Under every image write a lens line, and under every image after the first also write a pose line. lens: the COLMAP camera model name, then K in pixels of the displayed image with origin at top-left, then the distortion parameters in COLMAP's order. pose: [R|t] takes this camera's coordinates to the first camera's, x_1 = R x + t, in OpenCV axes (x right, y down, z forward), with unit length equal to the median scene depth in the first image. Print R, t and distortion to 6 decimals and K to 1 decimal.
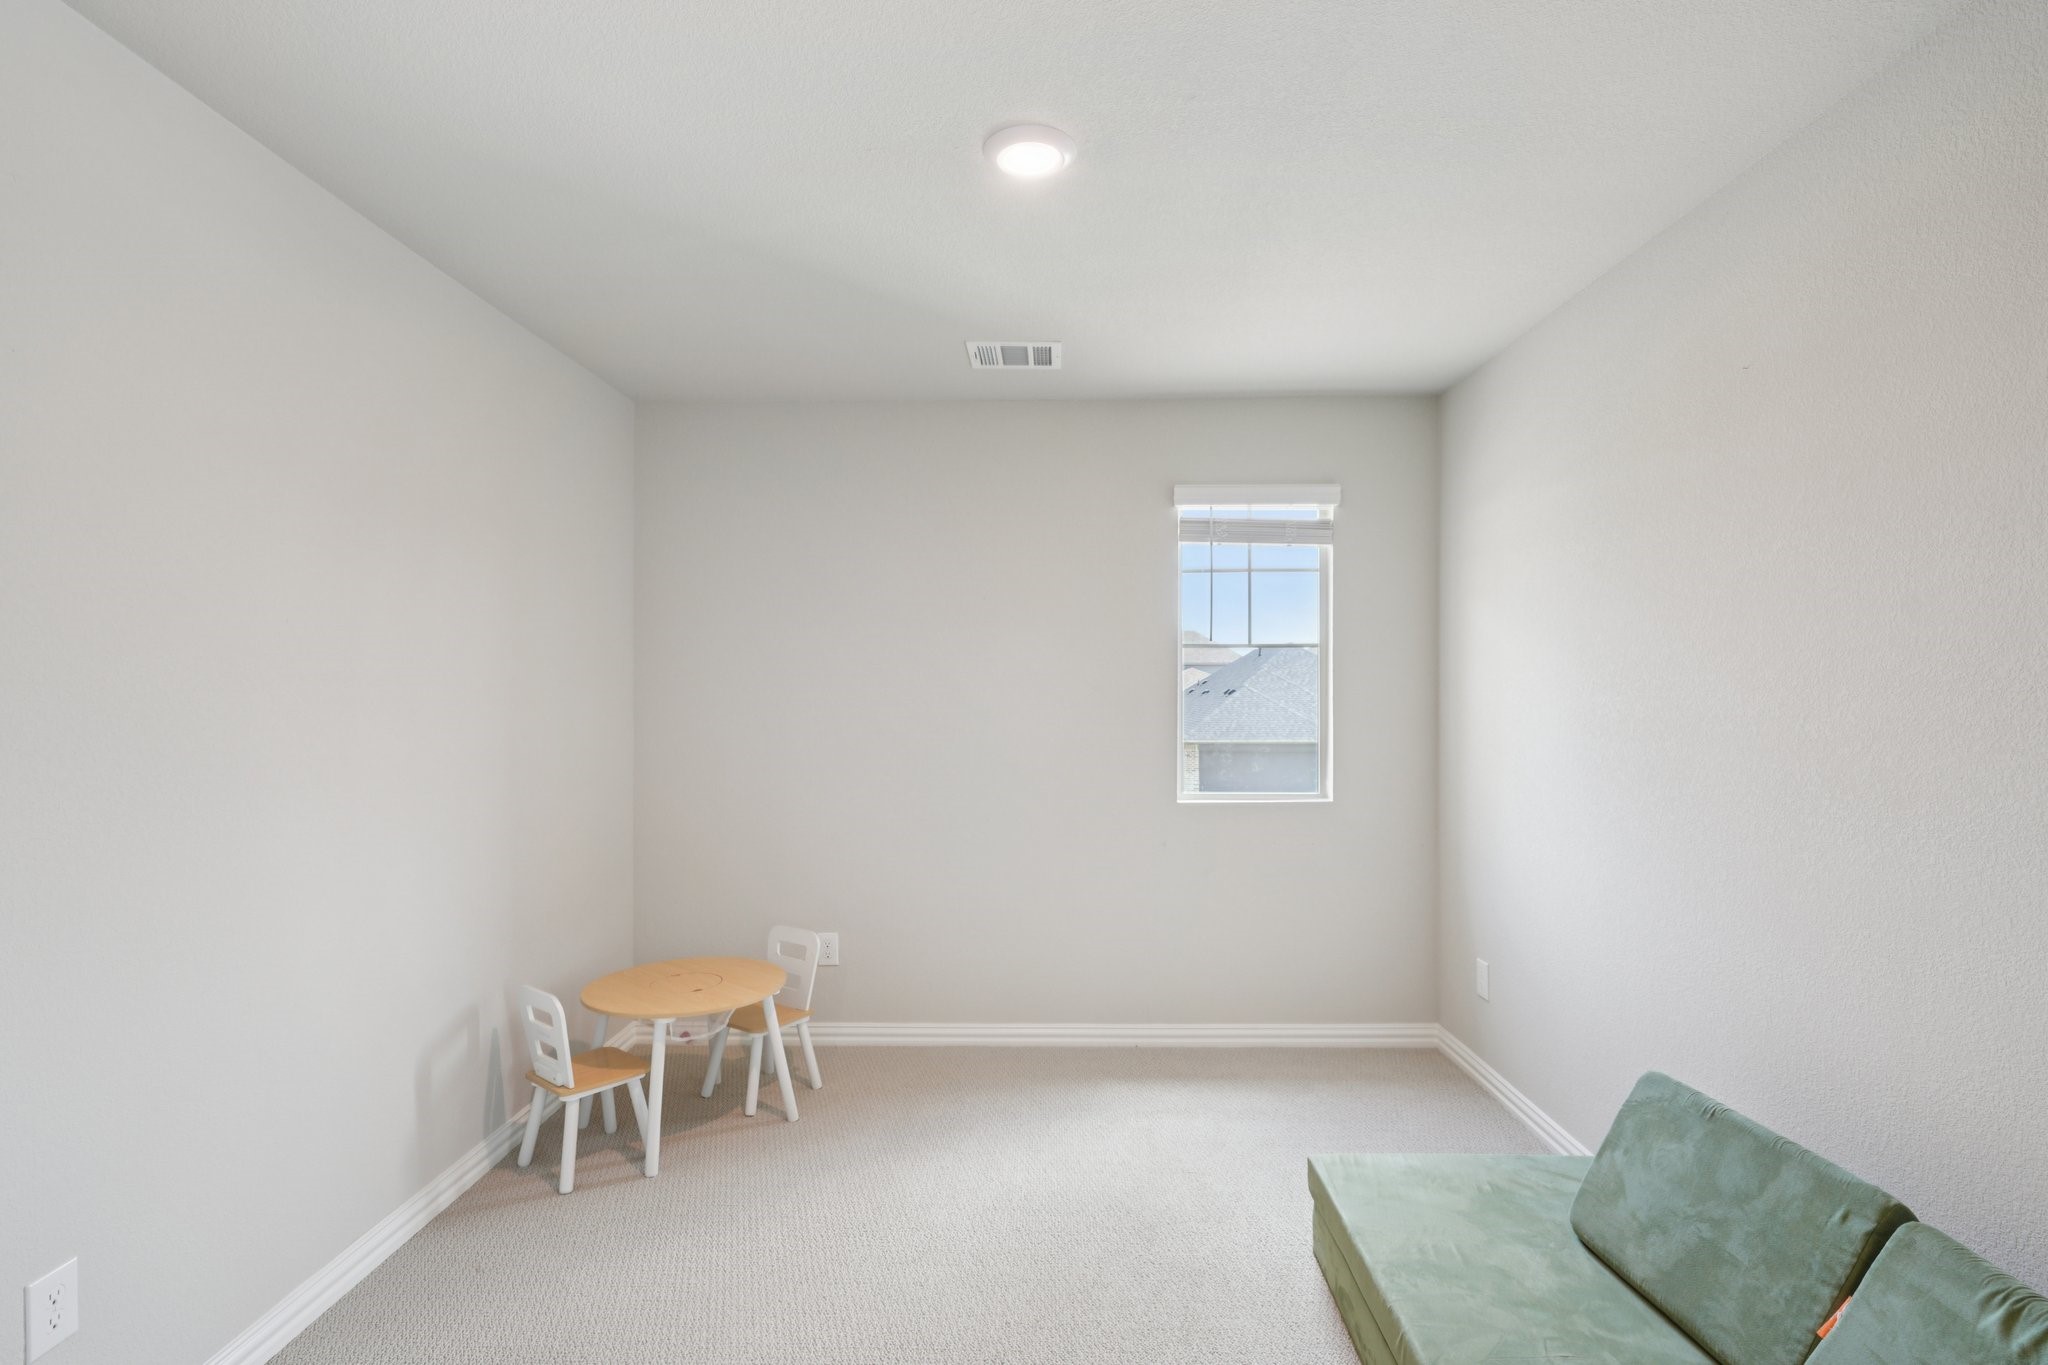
lens RADIAL K [[945.5, 0, 1024.0], [0, 945.5, 682.5], [0, 0, 1]] dist [0.000670, 0.000140]
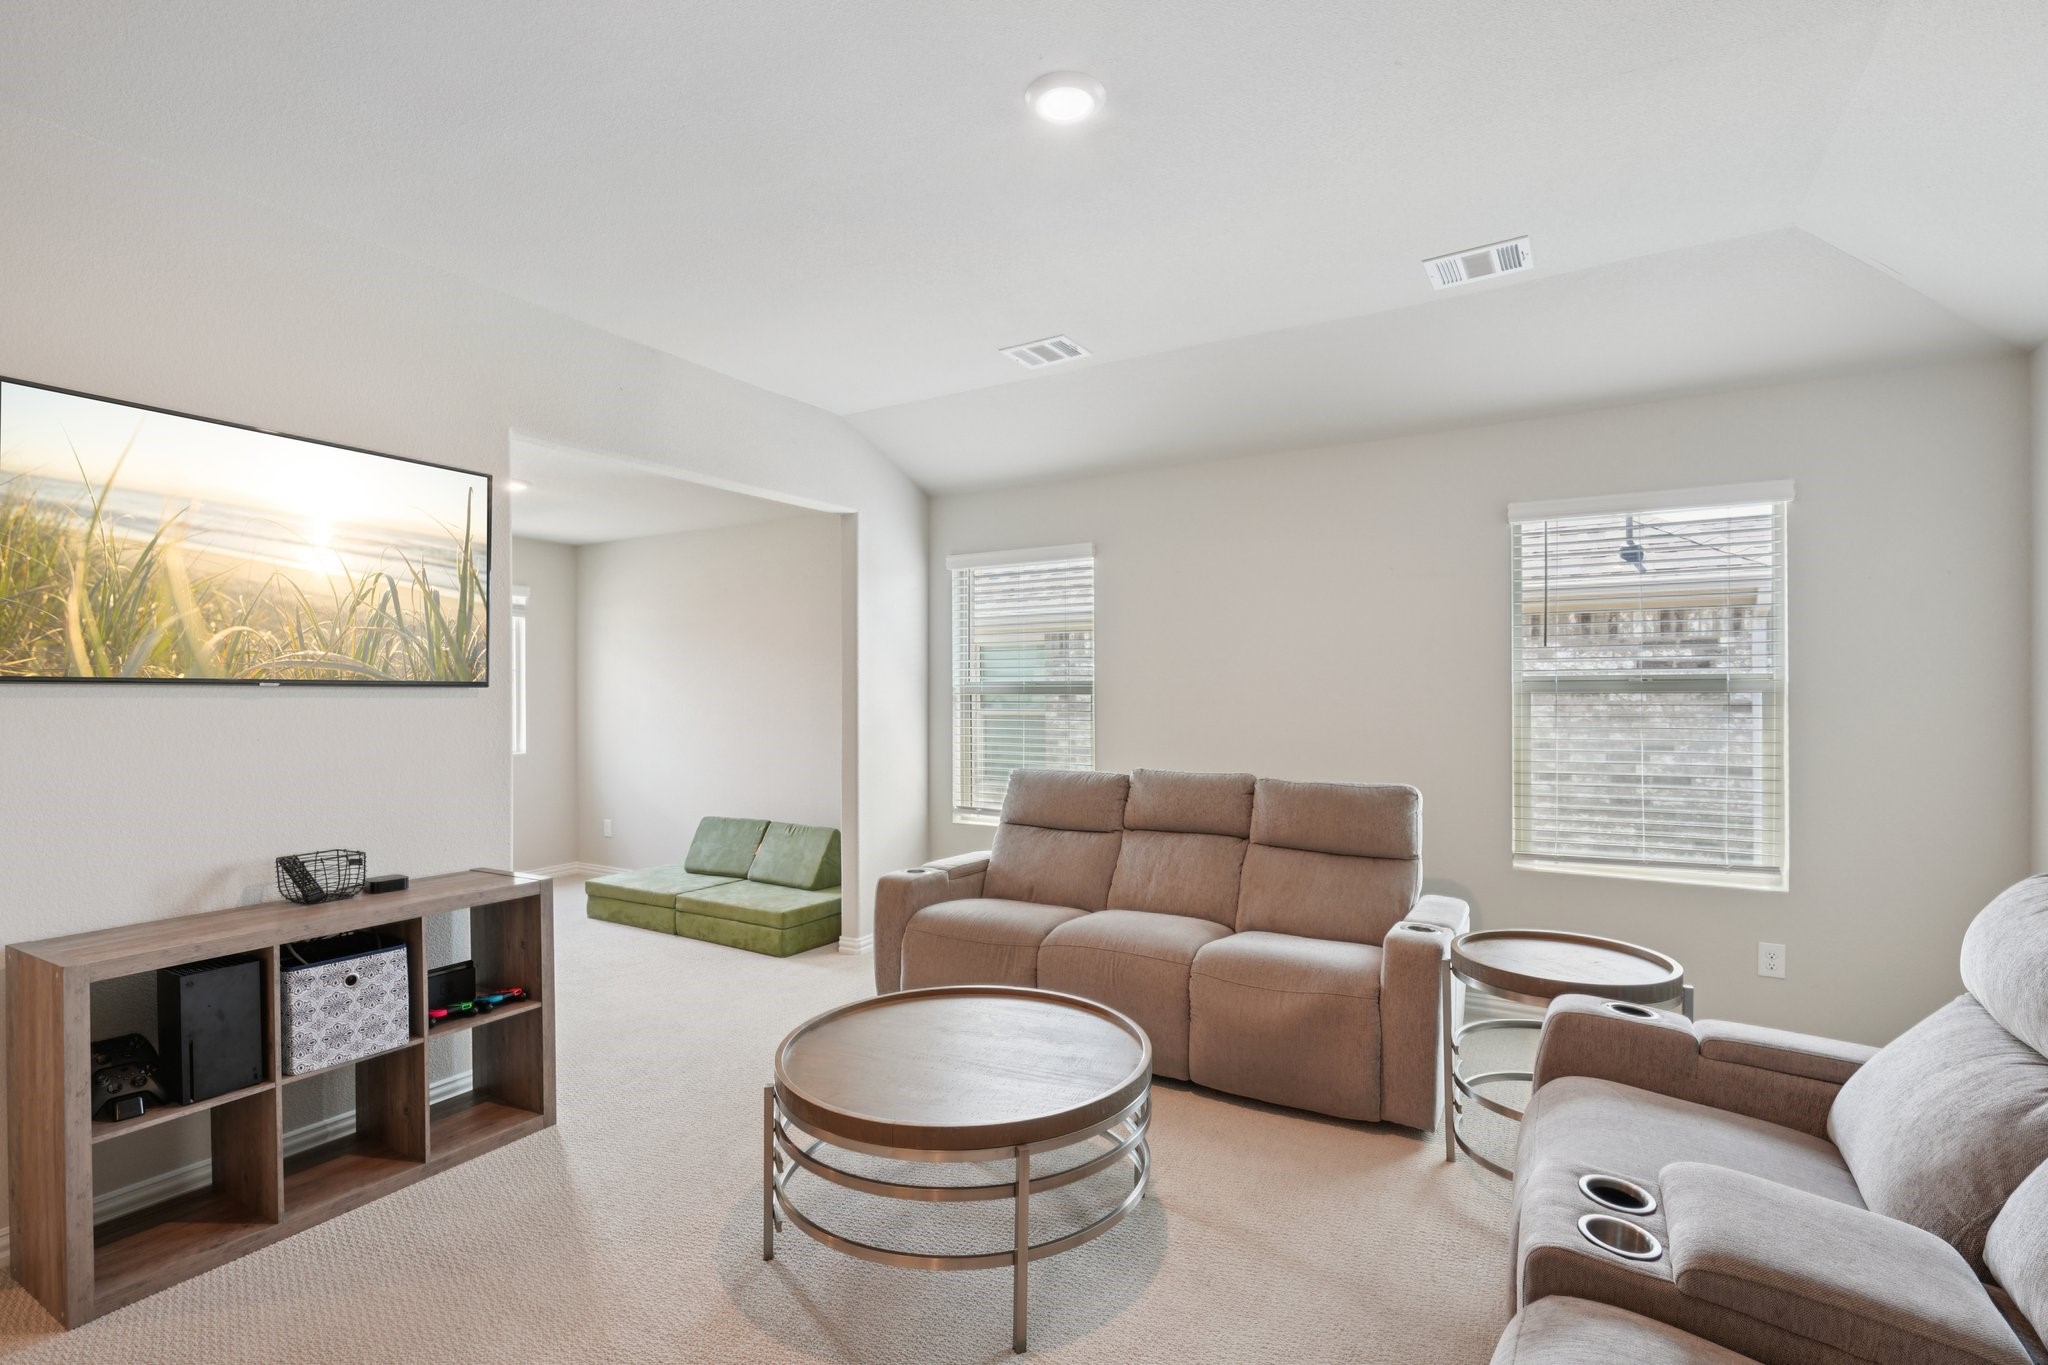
lens RADIAL K [[945.5, 0, 1024.0], [0, 945.5, 682.5], [0, 0, 1]] dist [0.000670, 0.000140]
pose [[0.470185, -0.001831, 0.882566, -1.728932], [0.003250, 0.999995, 0.000343, -0.029691], [-0.882562, 0.002707, 0.470188, -1.514806]]
